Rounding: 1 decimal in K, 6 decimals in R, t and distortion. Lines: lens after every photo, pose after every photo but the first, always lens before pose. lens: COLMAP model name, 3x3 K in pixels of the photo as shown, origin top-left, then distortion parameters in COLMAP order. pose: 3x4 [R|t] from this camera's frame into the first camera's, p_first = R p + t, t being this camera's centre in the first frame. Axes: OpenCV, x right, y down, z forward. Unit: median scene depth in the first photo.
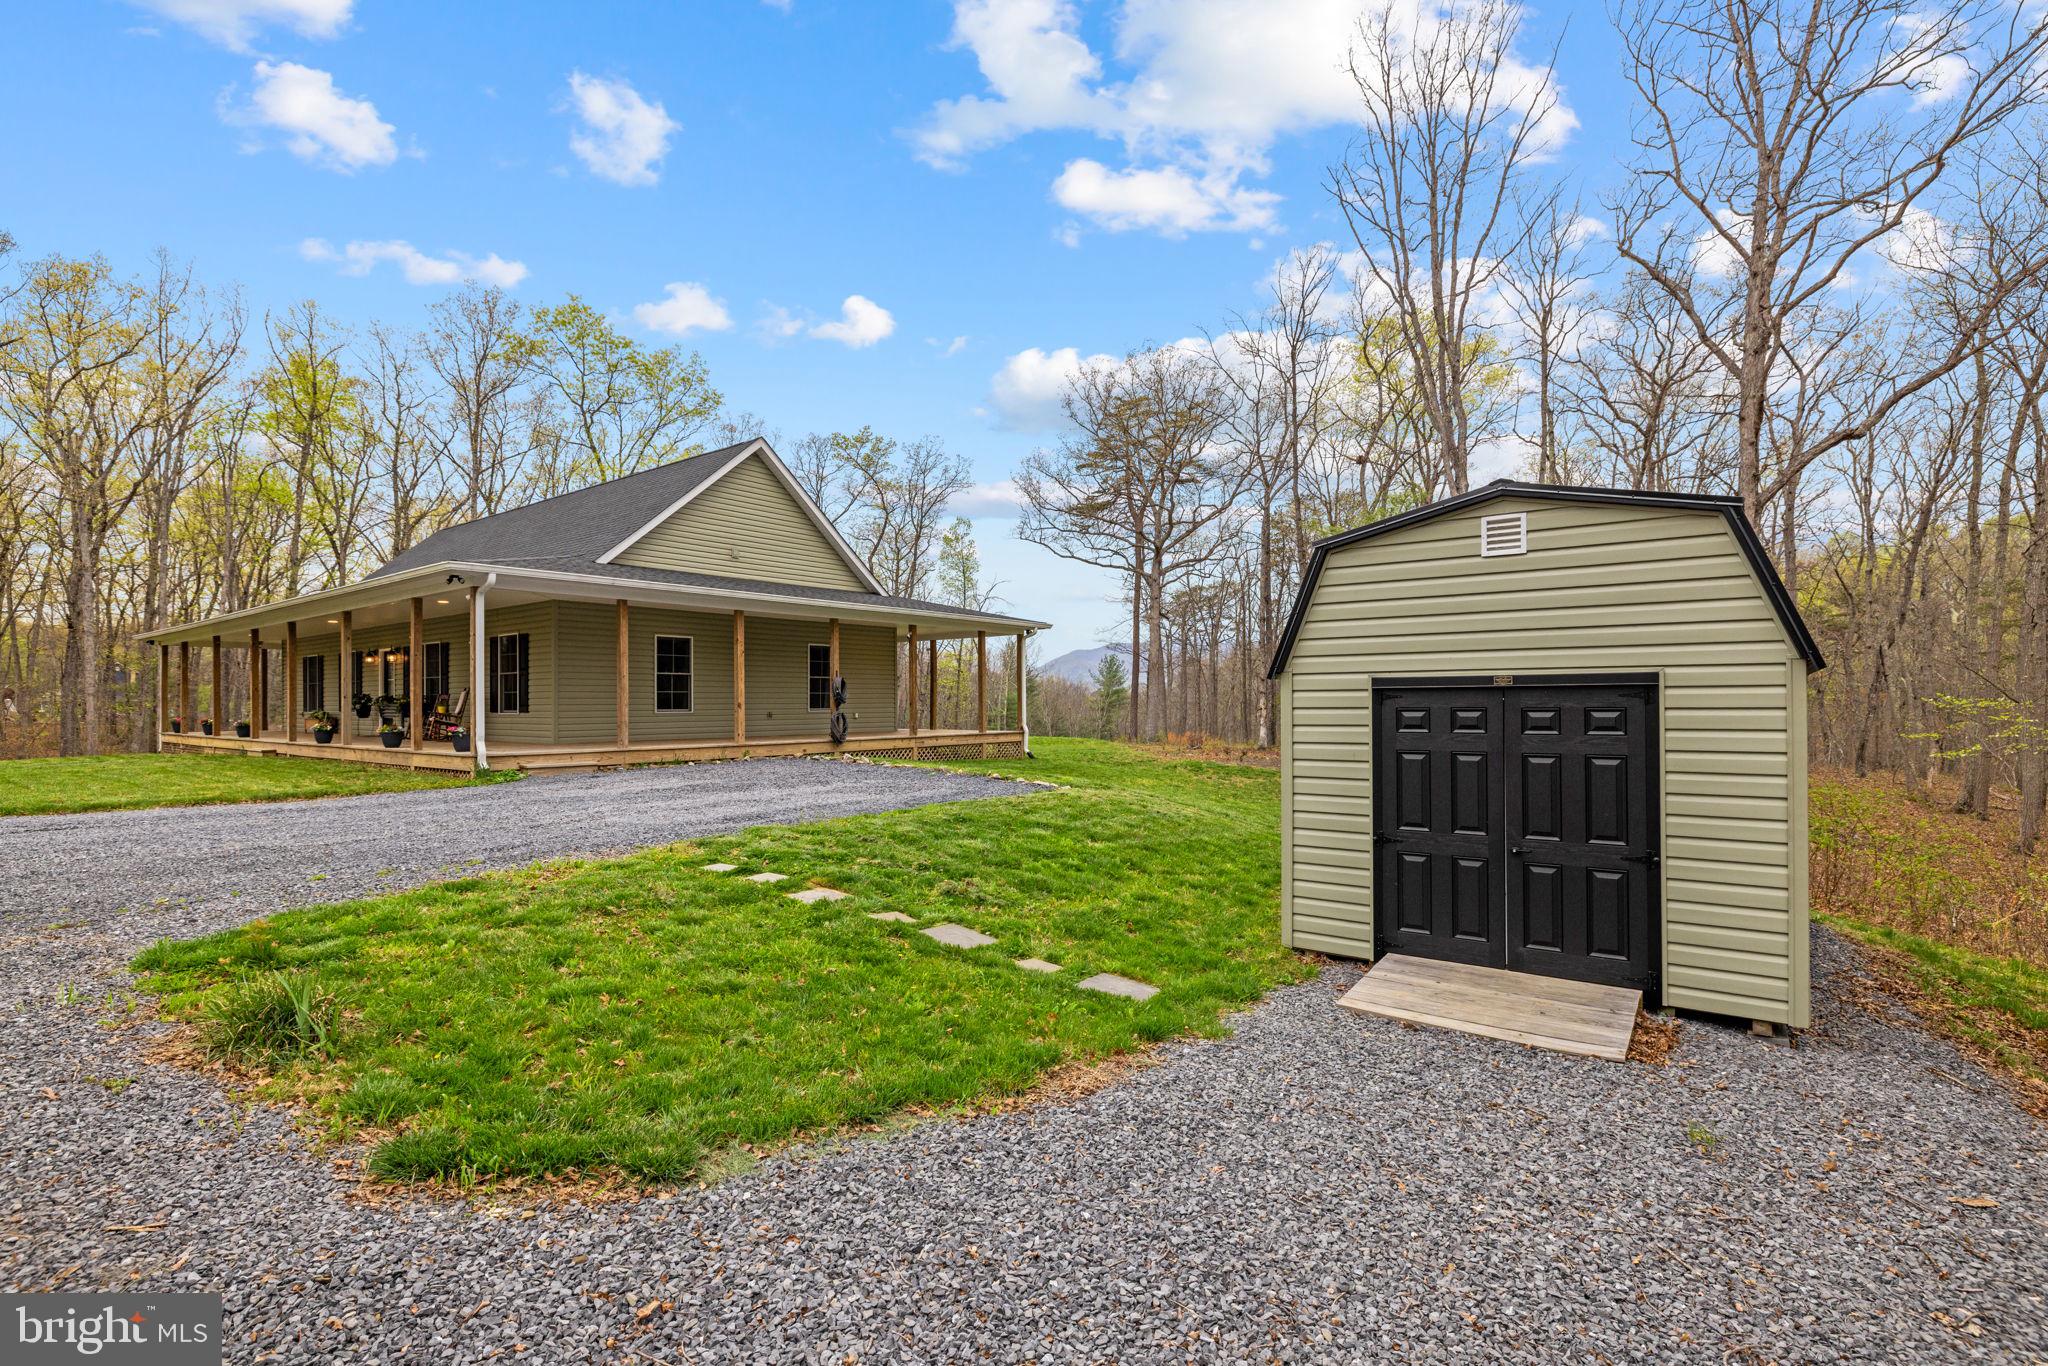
lens RADIAL K [[955.2, 0, 1021.6], [0, 955.2, 696.0], [0, 0, 1]] dist [-0.003312, -0.001060]
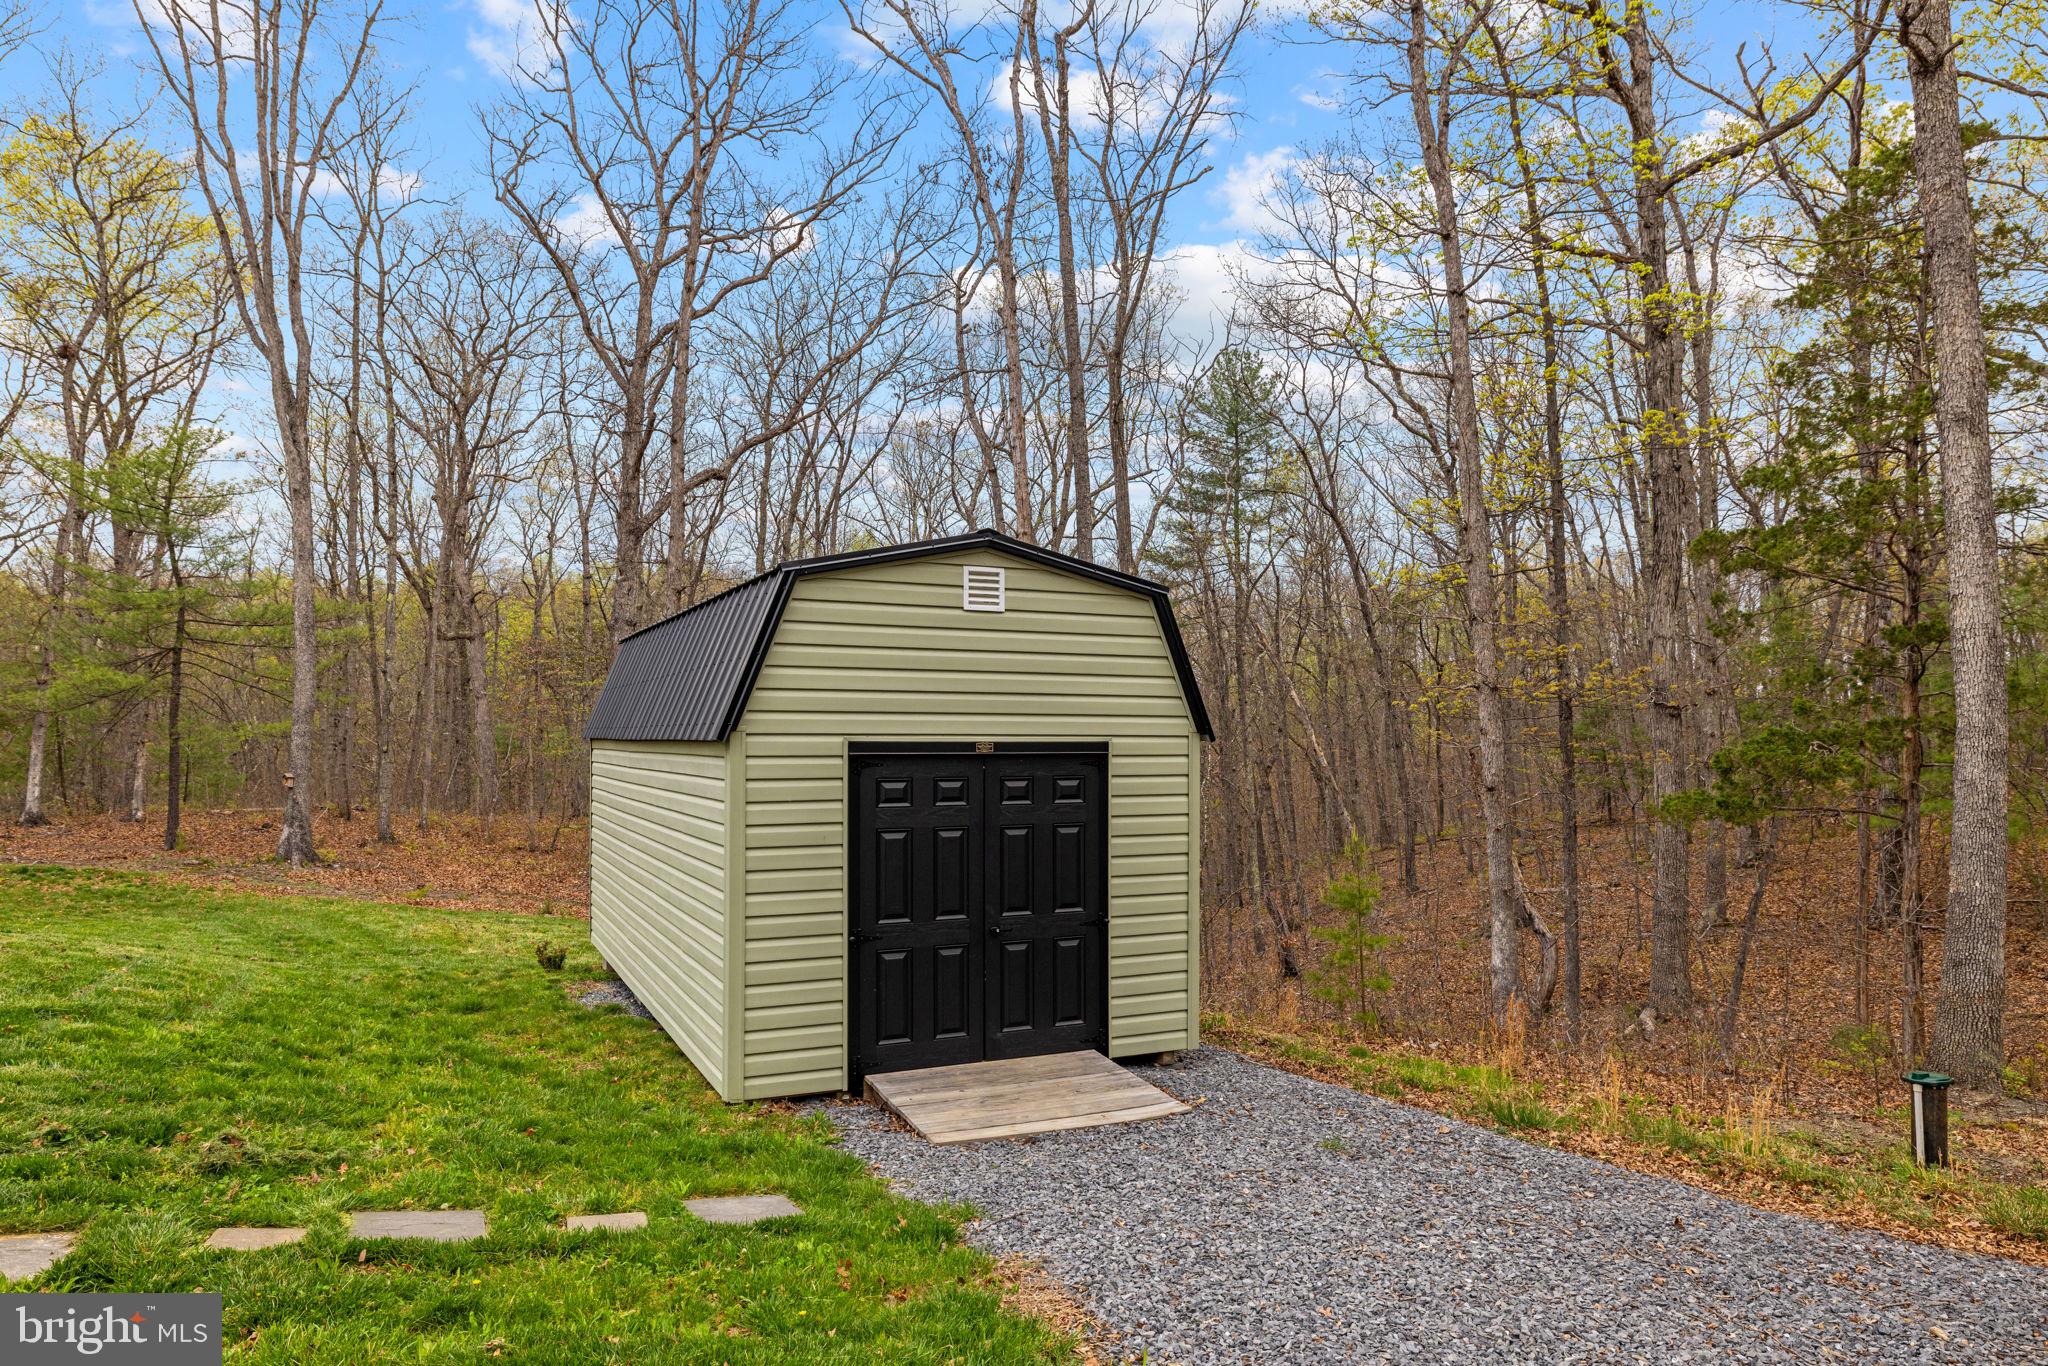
lens RADIAL K [[1291.2, 0, 1016.8], [0, 1291.2, 733.0], [0, 0, 1]] dist [-0.003374, -0.000694]
pose [[0.459764, 0.008125, 0.888004, -0.591302], [-0.010599, 0.999937, -0.003662, -0.026015], [-0.887978, -0.007728, 0.459822, 0.403117]]
